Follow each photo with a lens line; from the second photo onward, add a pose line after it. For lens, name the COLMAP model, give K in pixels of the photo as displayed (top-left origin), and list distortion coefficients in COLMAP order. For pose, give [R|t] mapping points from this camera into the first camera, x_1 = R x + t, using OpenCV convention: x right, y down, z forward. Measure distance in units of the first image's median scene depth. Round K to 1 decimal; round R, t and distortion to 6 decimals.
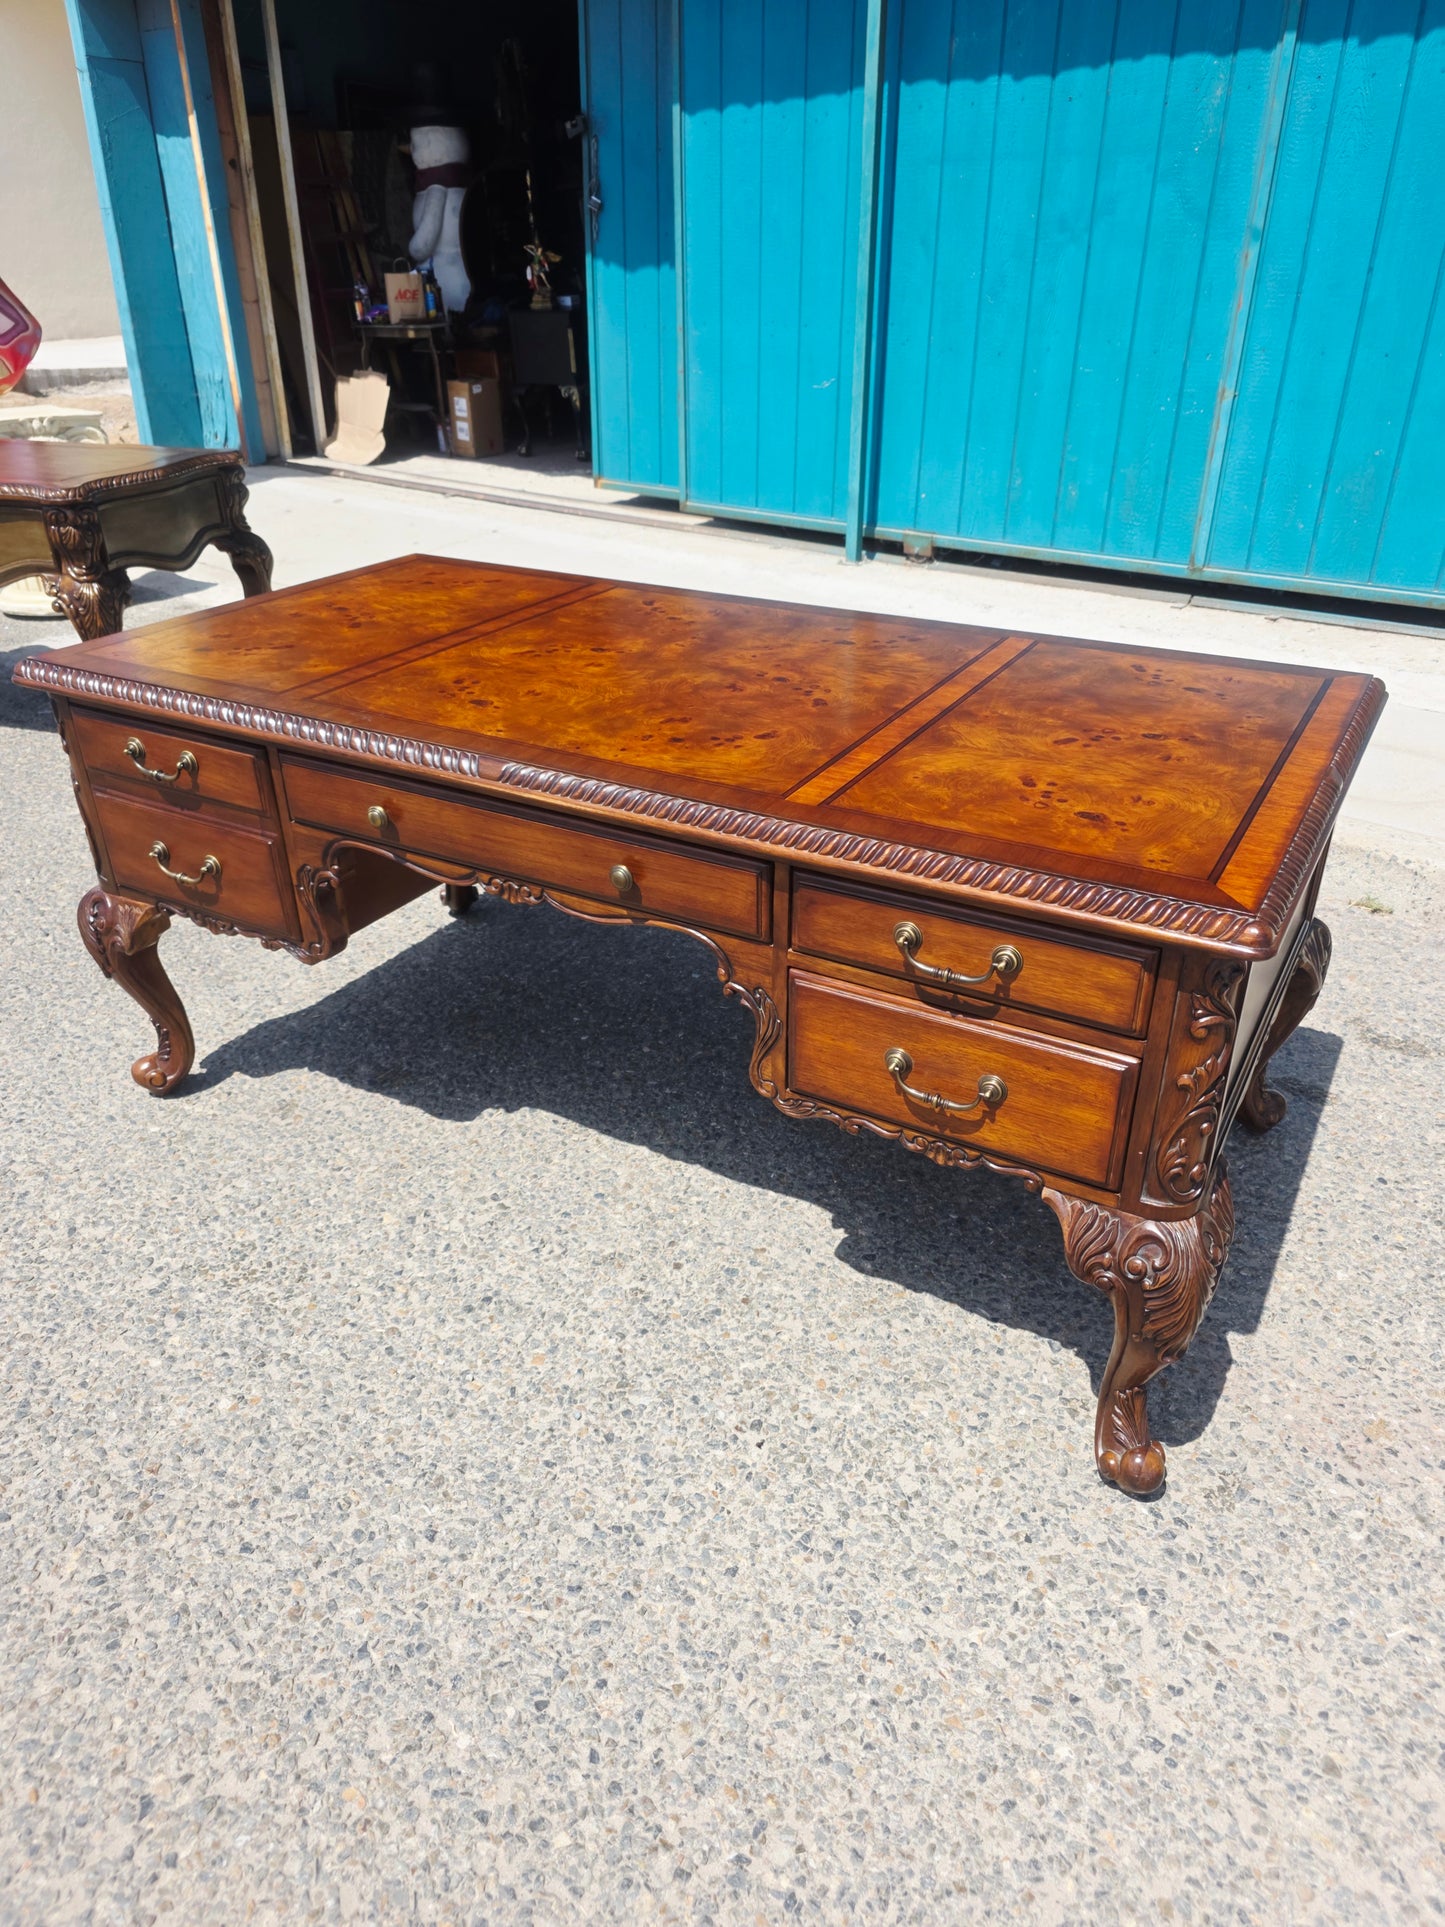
lens RADIAL K [[1287.4, 0, 737.3], [0, 1287.4, 977.5], [0, 0, 1]] dist [0.061650, -0.070577]
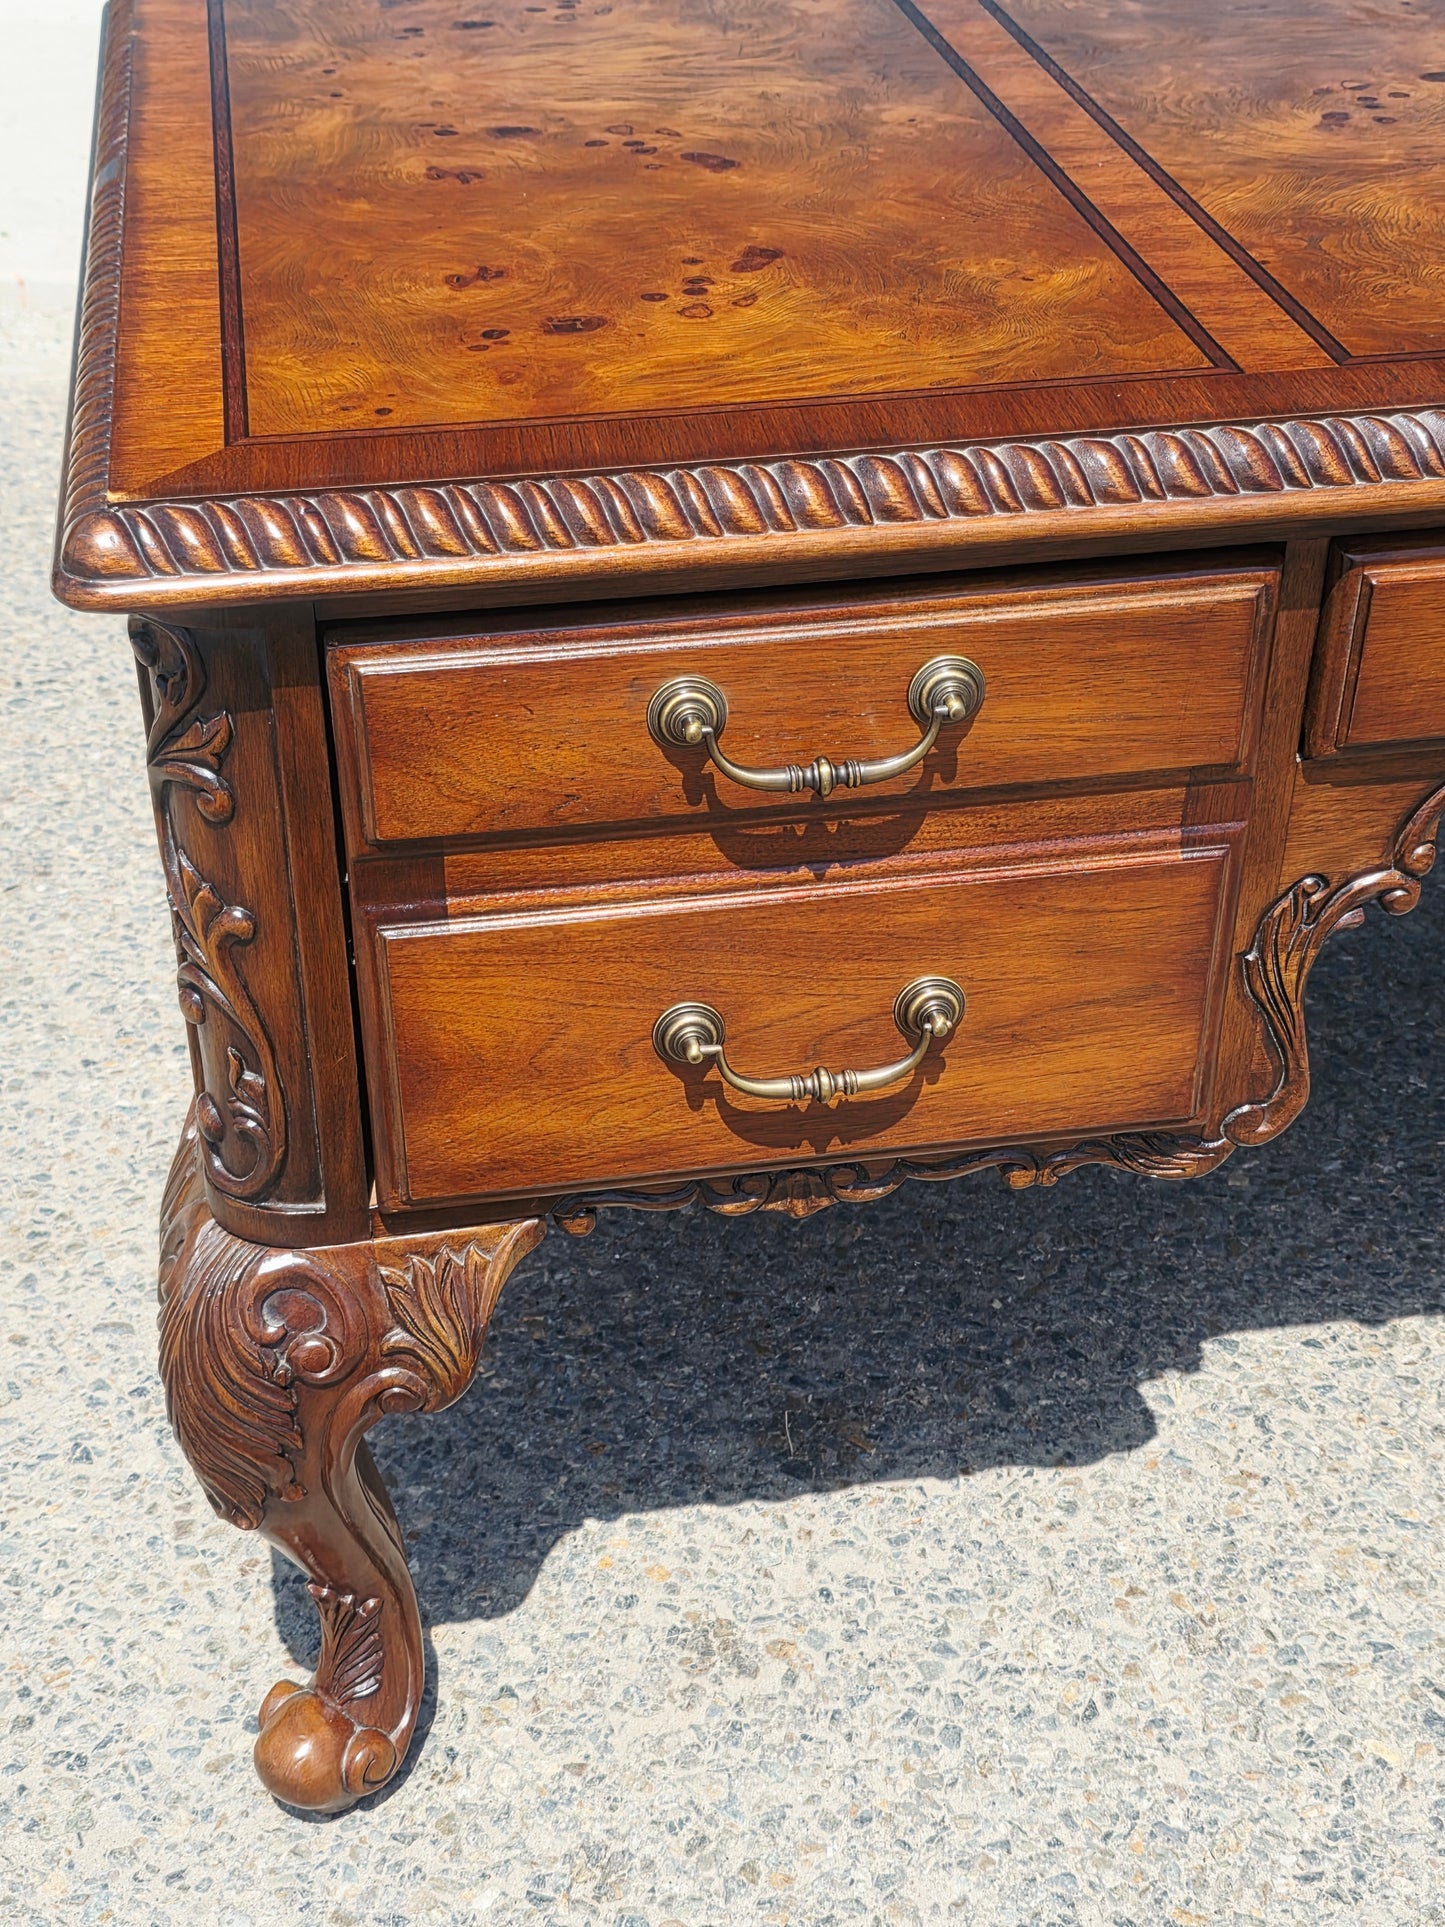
lens RADIAL K [[2554.9, 0, 700.2], [0, 2554.9, 998.3], [0, 0, 1]] dist [0.168288, -0.468158]
pose [[0.782491, -0.355214, 0.511401, -0.804292], [0.310865, 0.934495, 0.173440, -0.220968], [-0.539510, 0.023261, 0.841658, 0.548449]]
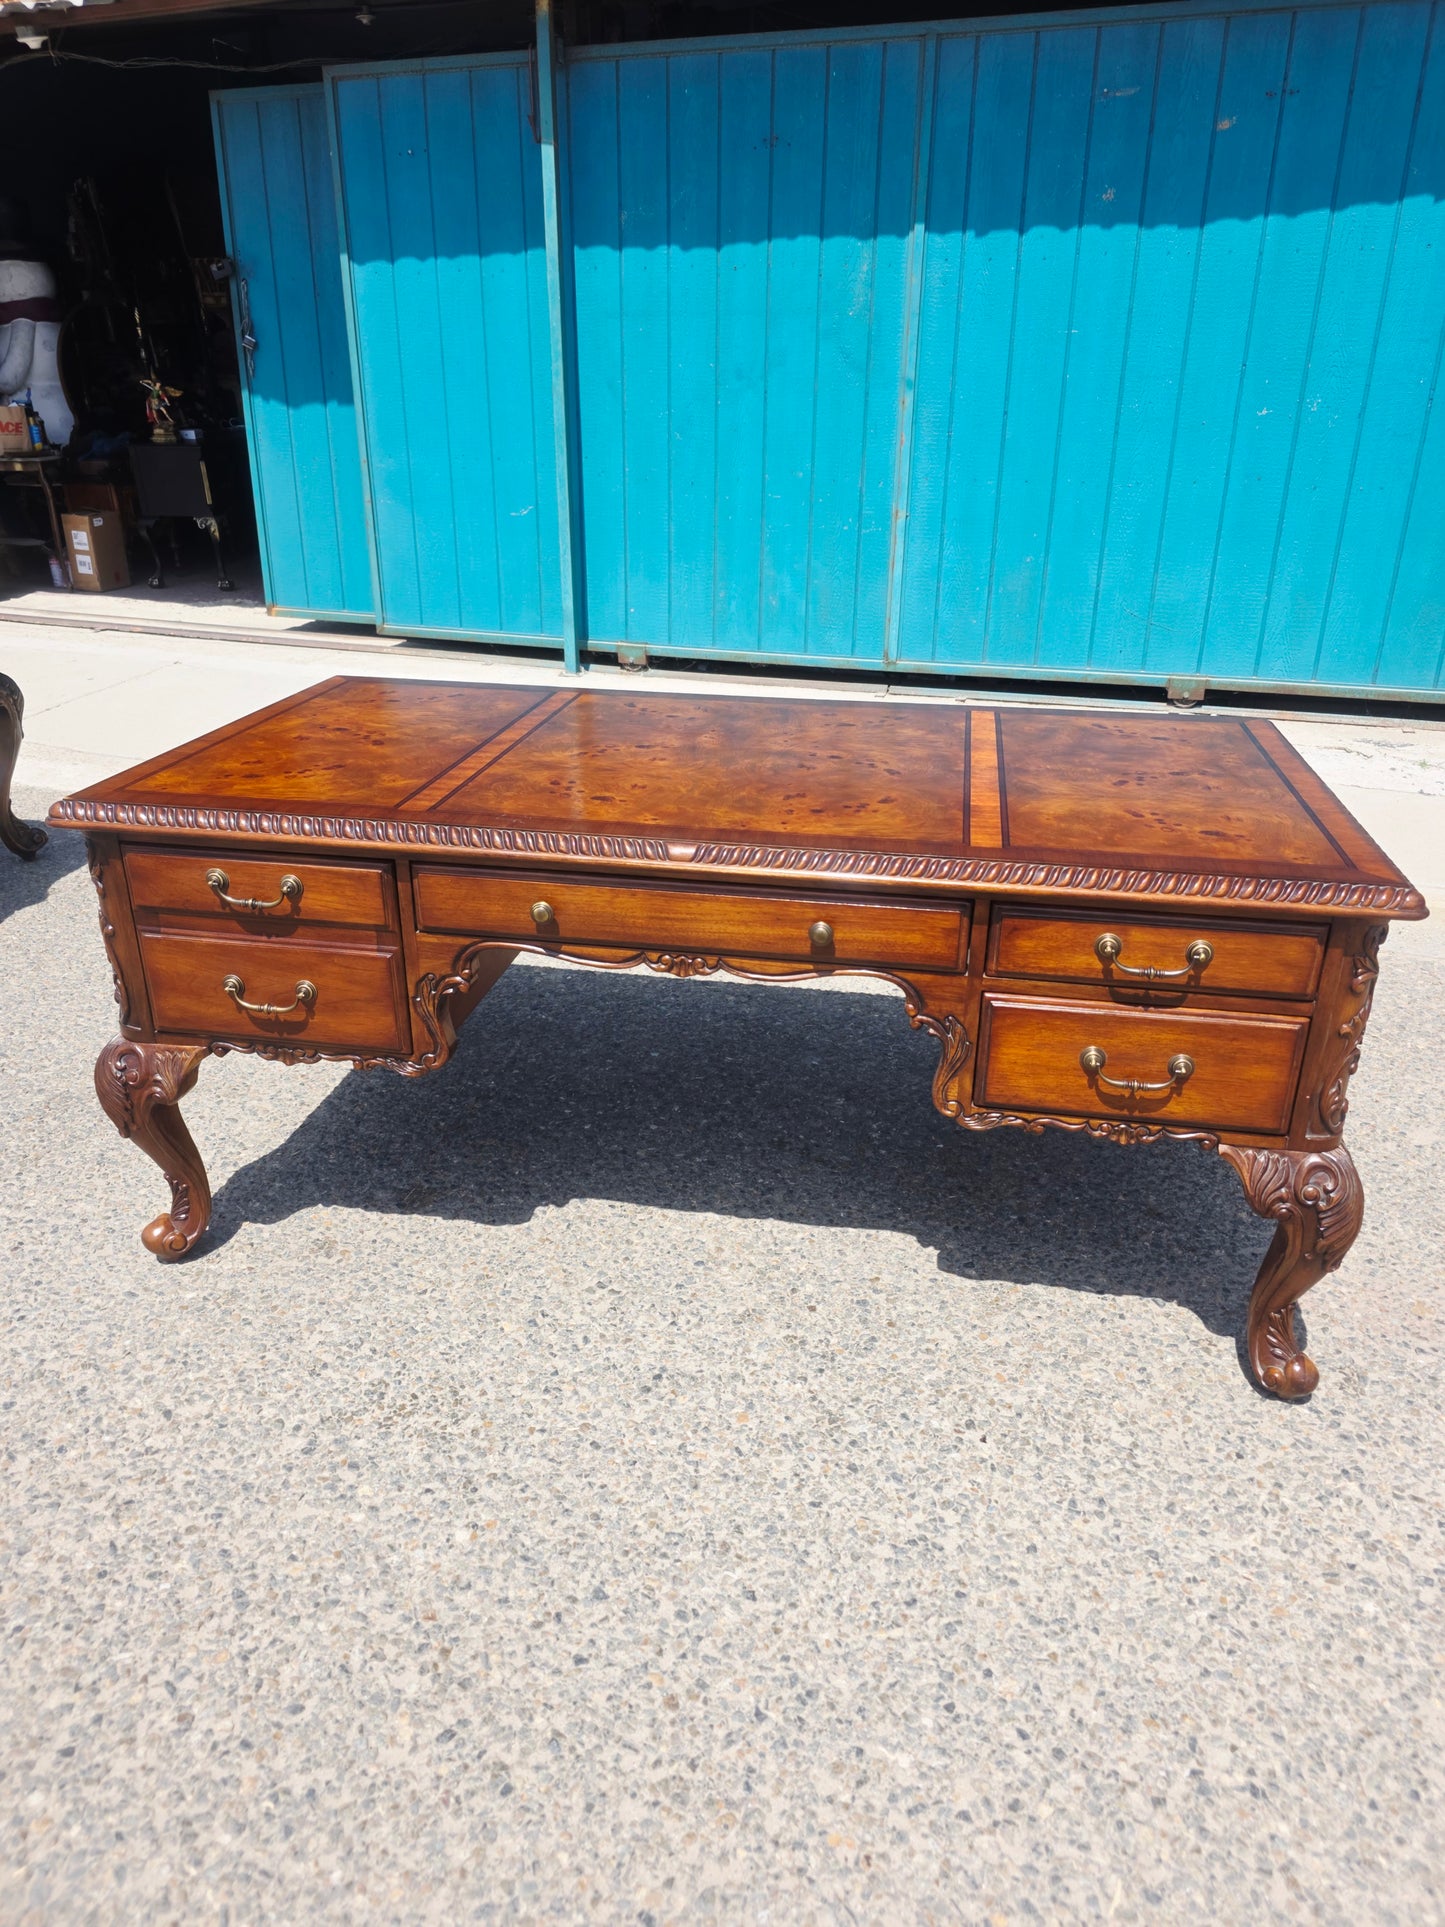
lens RADIAL K [[1283.9, 0, 728.9], [0, 1283.9, 952.5], [0, 0, 1]] dist [0.067468, -0.070267]
pose [[0.942781, -0.122358, 0.310149, -0.427493], [0.153055, 0.985248, -0.076557, 0.008325], [-0.296206, 0.119646, 0.947600, -0.012552]]
